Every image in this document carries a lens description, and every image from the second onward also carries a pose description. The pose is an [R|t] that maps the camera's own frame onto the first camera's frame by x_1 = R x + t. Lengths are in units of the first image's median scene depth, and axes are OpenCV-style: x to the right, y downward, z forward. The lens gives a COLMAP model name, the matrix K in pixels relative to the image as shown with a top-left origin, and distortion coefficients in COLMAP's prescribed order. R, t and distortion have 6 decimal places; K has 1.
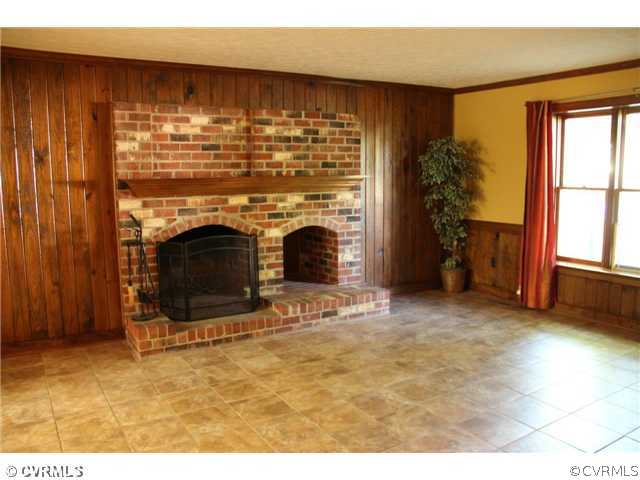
lens RADIAL K [[525.4, 0, 320.0], [0, 525.4, 240.0], [0, 0, 1]] dist [-0.173827, 0.124836]
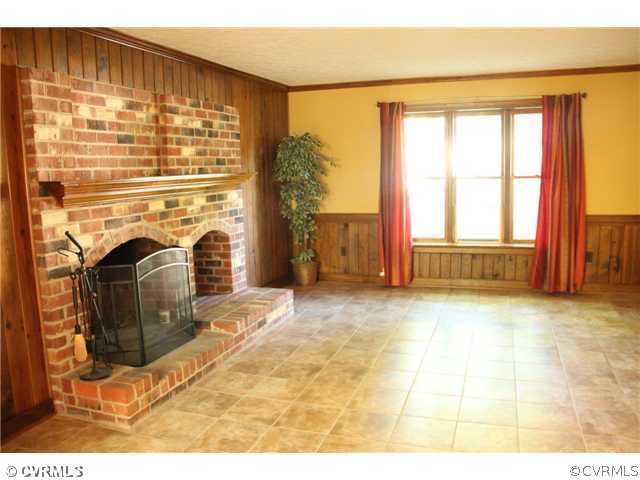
lens RADIAL K [[525.4, 0, 320.0], [0, 525.4, 240.0], [0, 0, 1]] dist [-0.173827, 0.124836]
pose [[0.772451, -0.098859, 0.627332, -0.471365], [0.102512, 0.994265, 0.030456, -0.021505], [-0.626746, 0.040784, 0.778156, 0.224416]]
